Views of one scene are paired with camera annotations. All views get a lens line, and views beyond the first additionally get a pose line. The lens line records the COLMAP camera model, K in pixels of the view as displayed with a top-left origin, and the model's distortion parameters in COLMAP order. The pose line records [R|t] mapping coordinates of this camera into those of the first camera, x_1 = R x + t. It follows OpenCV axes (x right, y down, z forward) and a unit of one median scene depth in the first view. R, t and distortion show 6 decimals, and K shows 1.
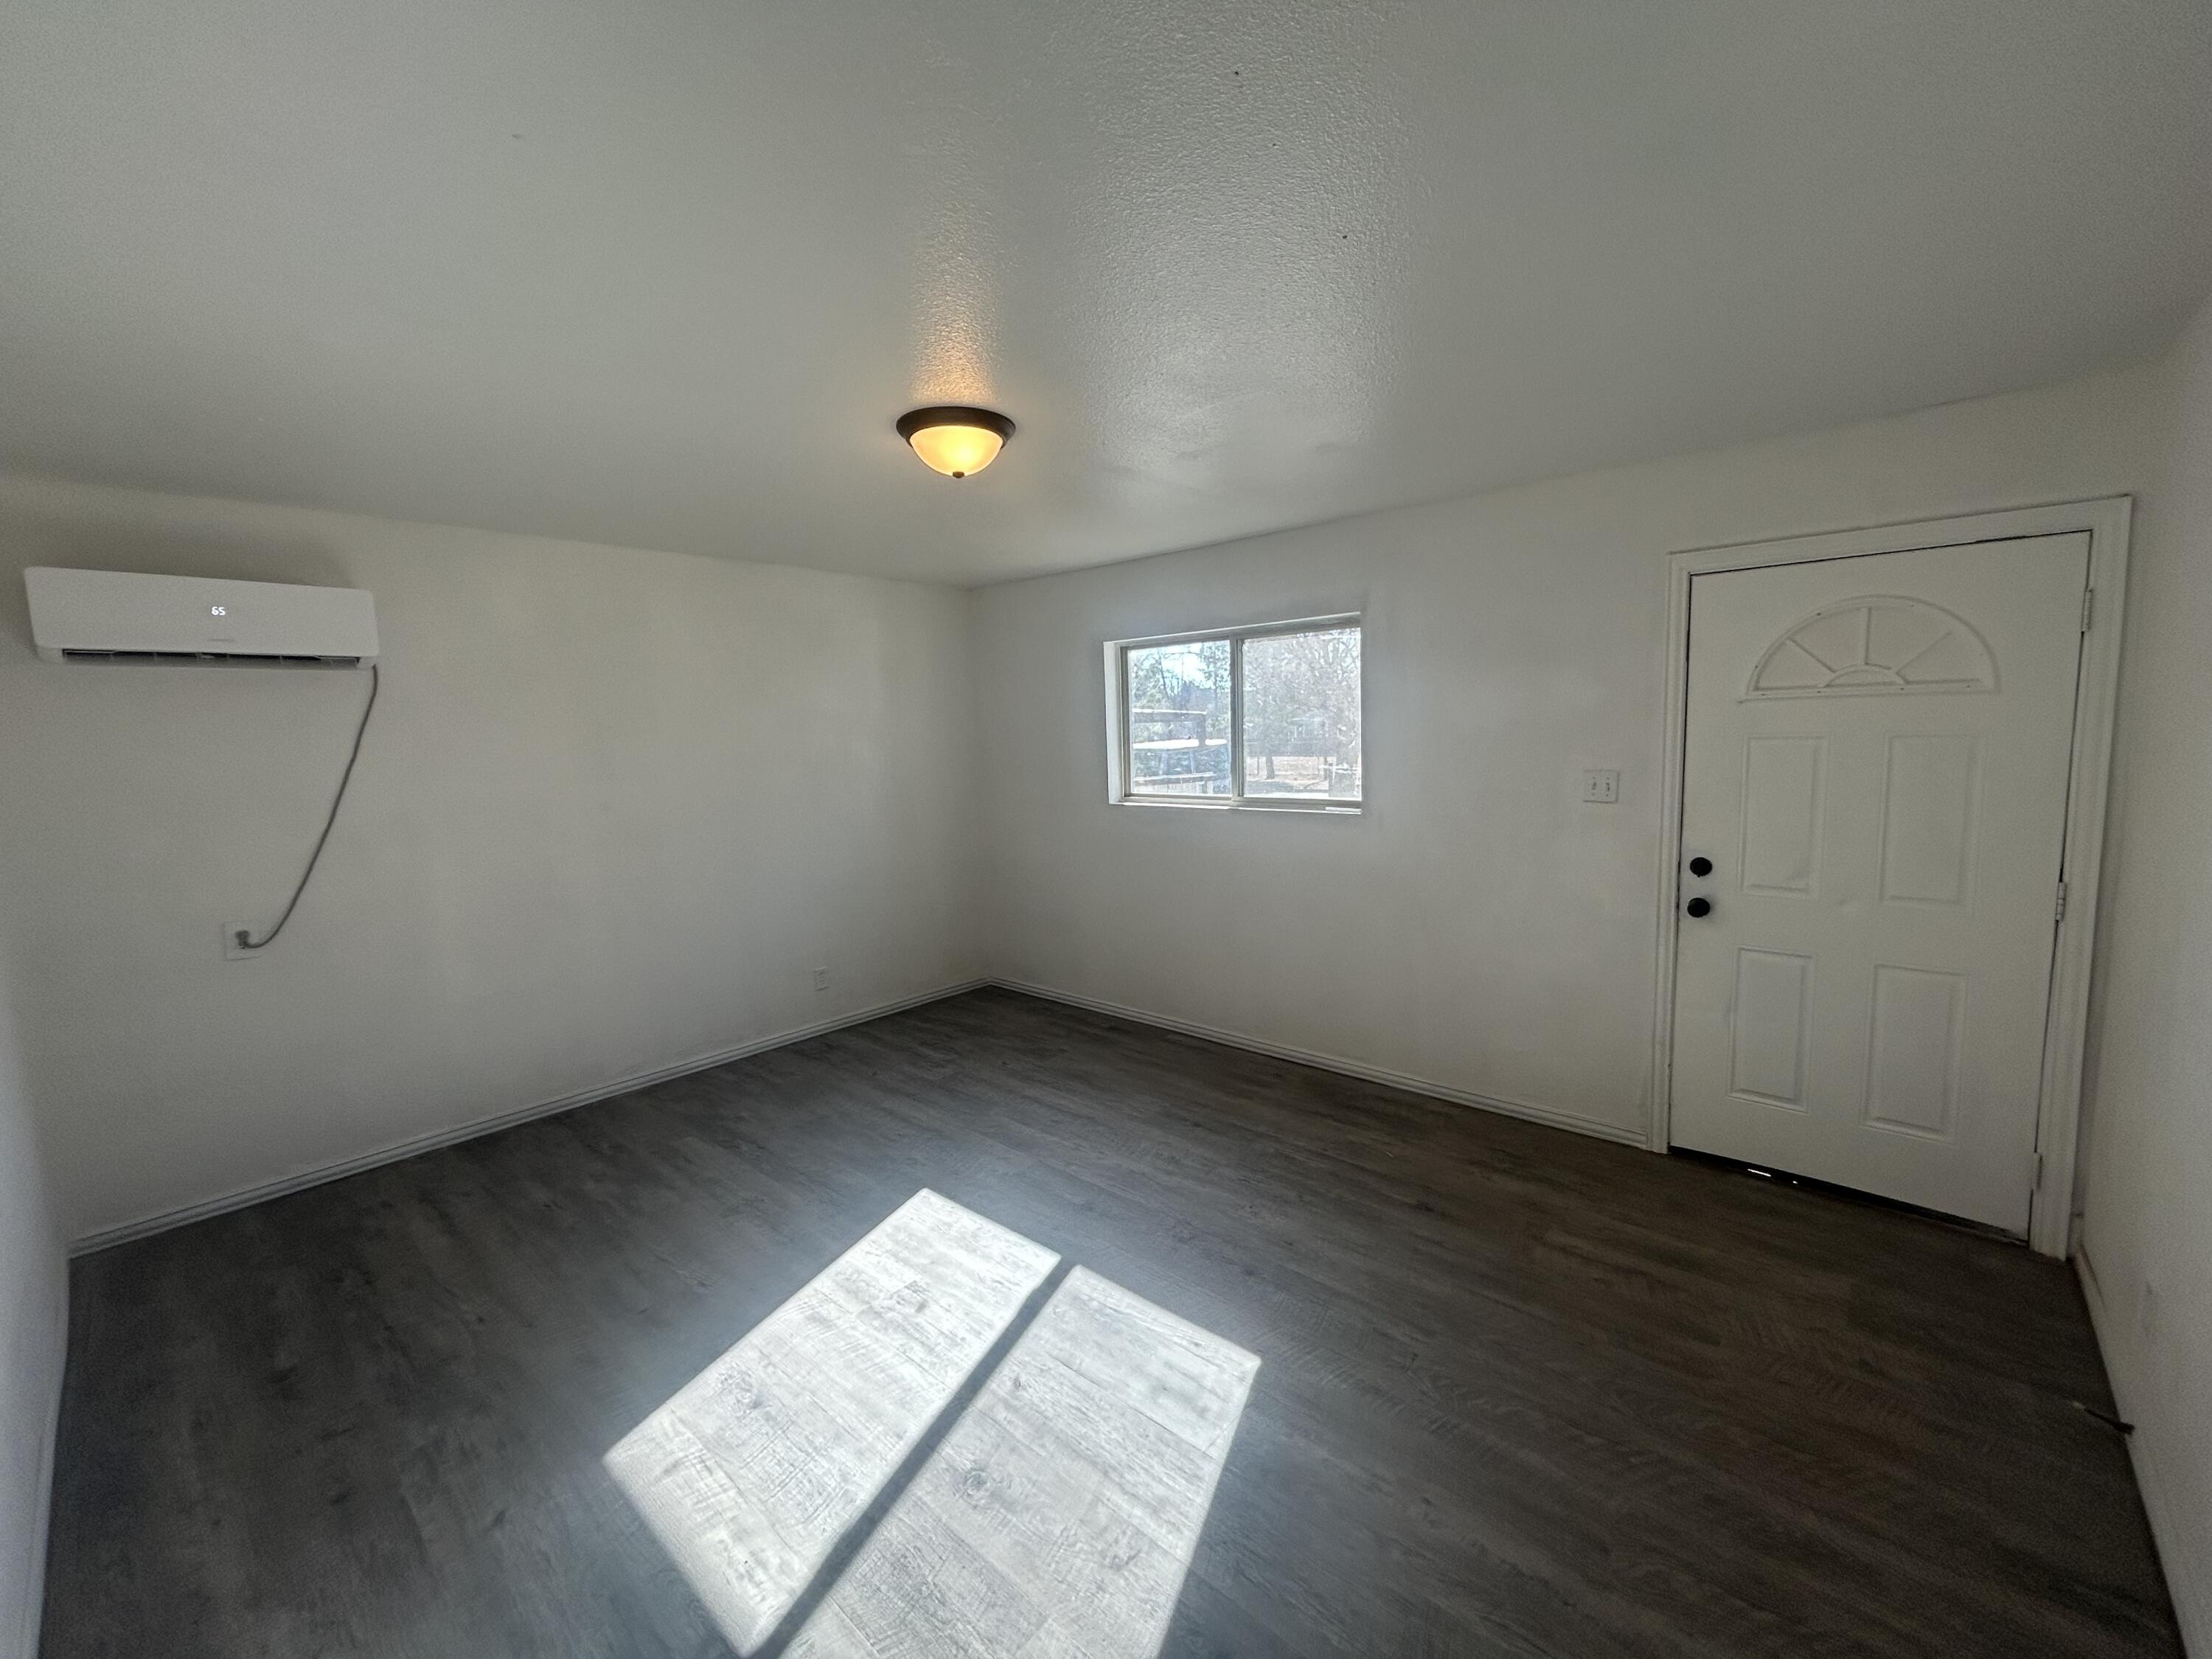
lens RADIAL K [[901.1, 0, 1109.4], [0, 901.1, 828.9], [0, 0, 1]] dist [0.001559, 0.000863]
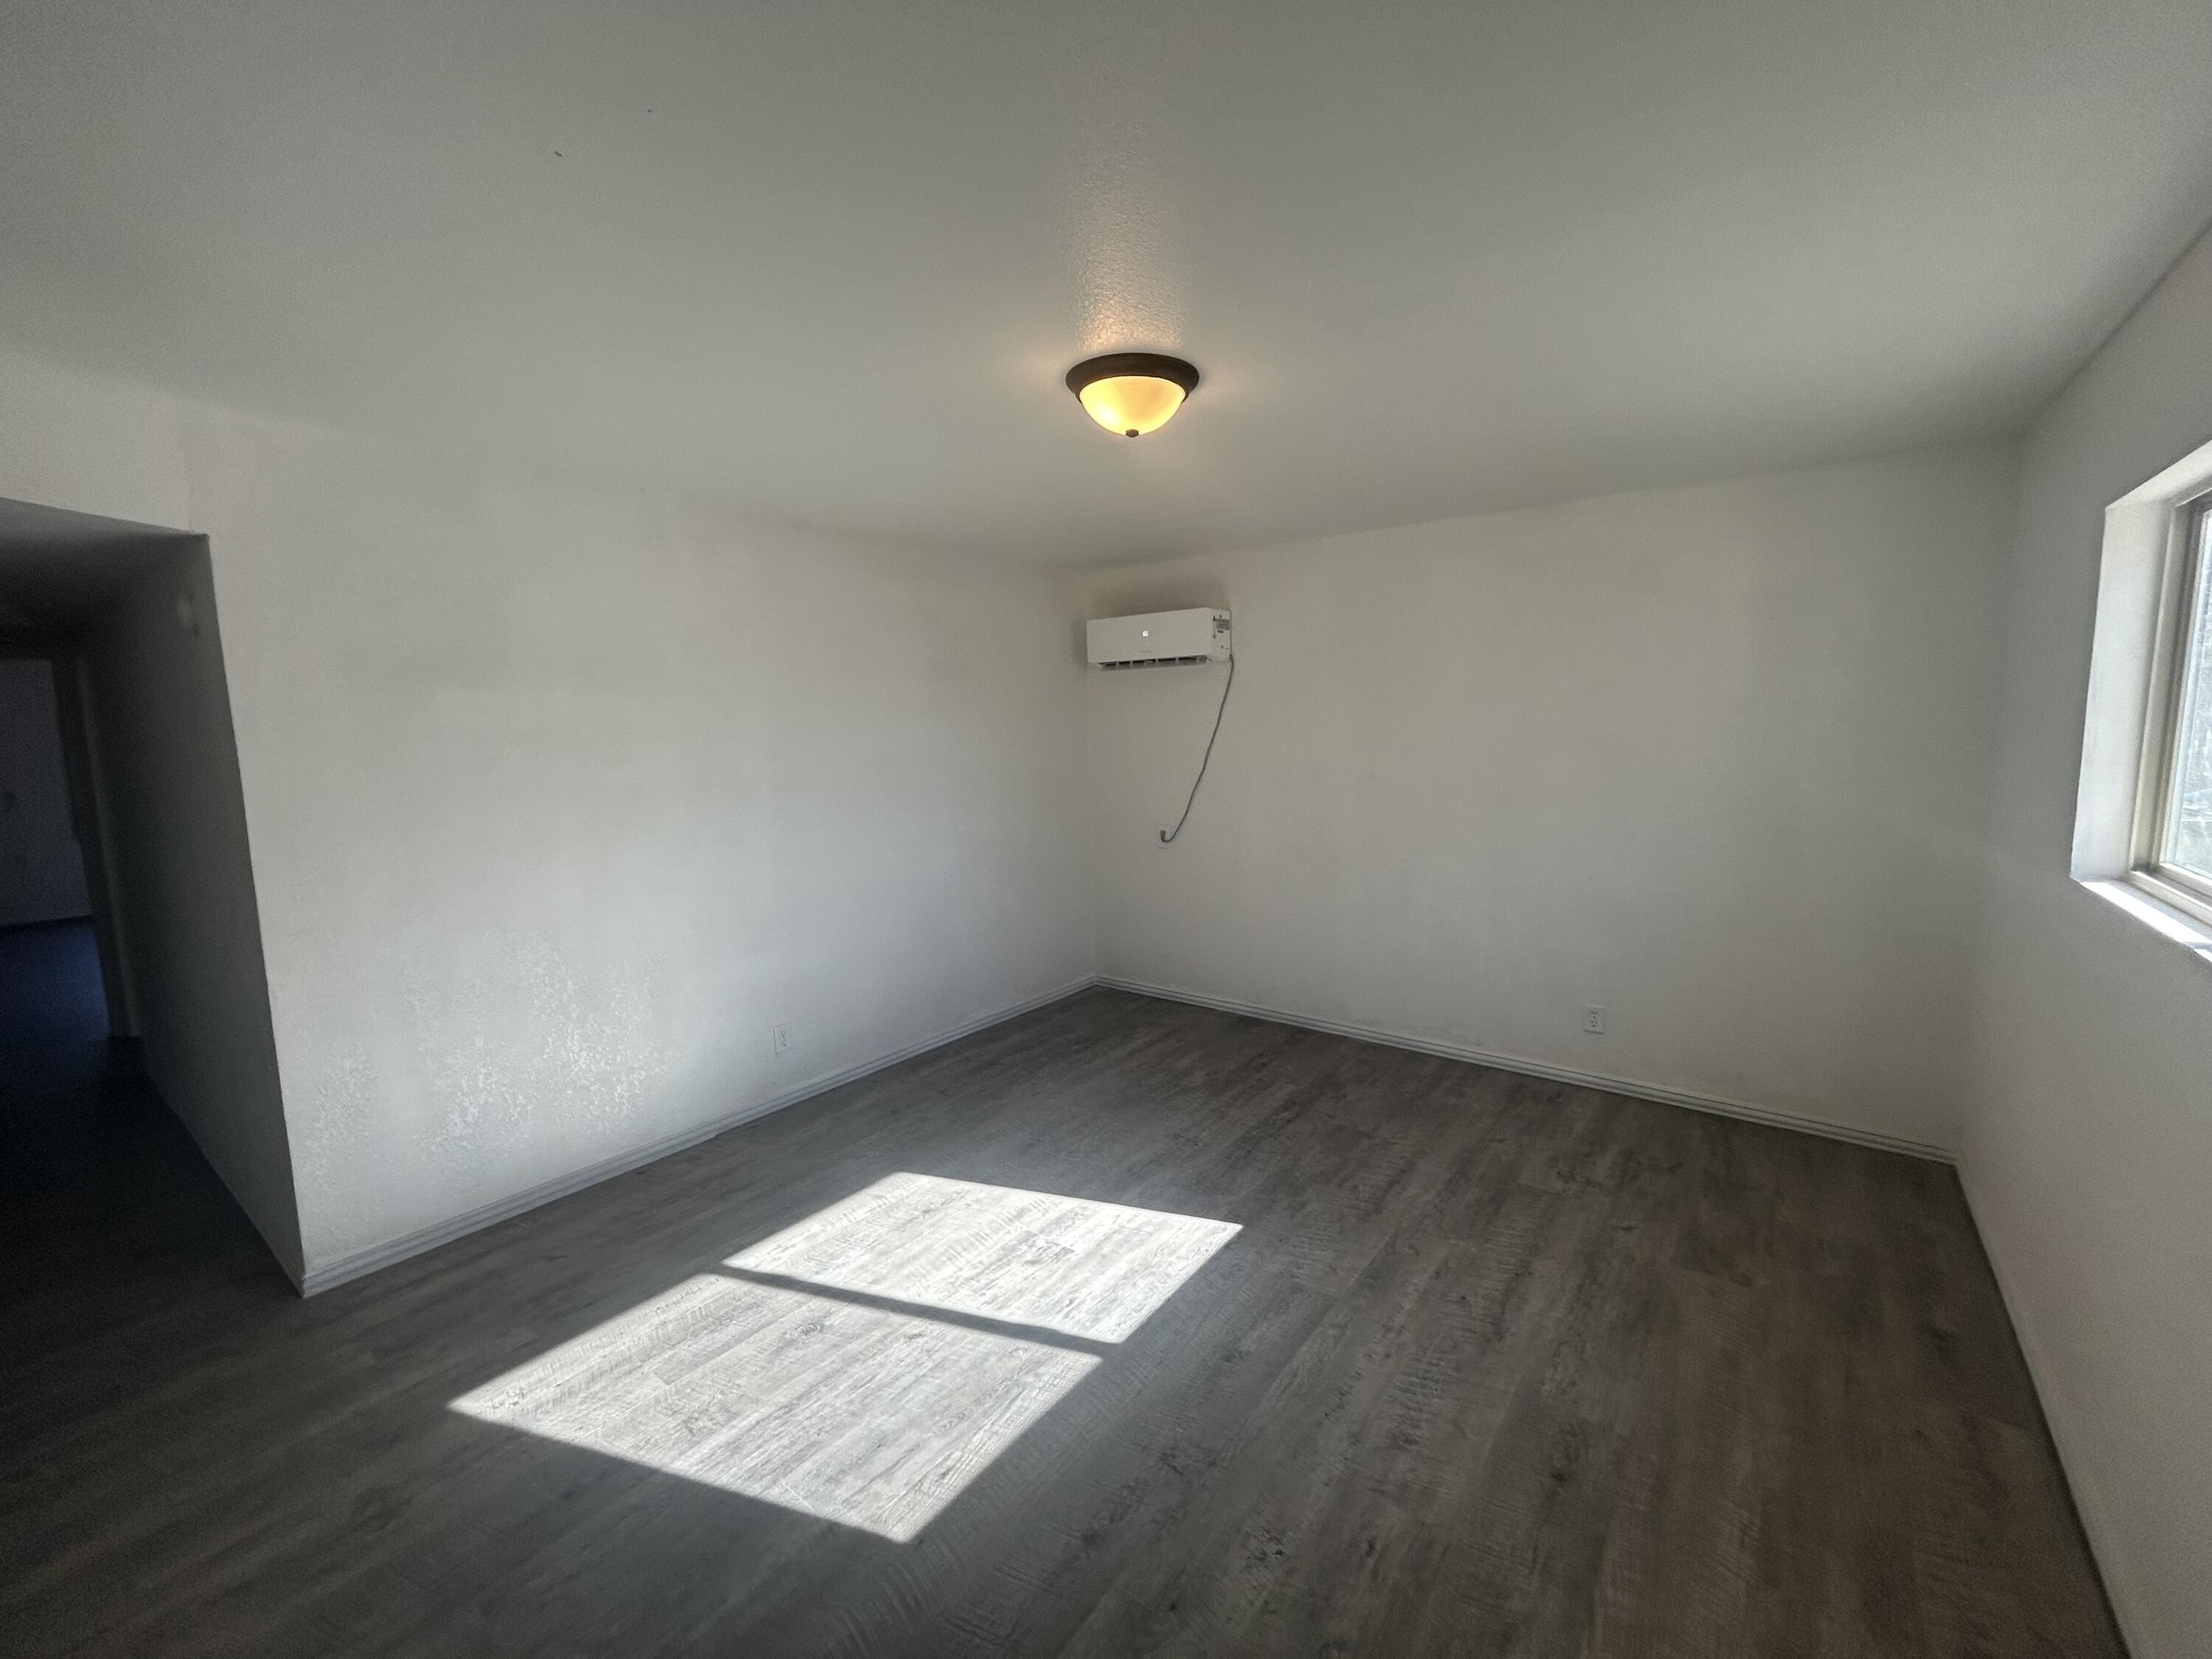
lens RADIAL K [[901.1, 0, 1109.4], [0, 901.1, 828.9], [0, 0, 1]] dist [0.001559, 0.000863]
pose [[0.081046, 0.149592, -0.985421, 0.623244], [-0.094177, 0.985399, 0.141843, -0.110419], [0.992251, 0.081308, 0.093951, 0.758981]]
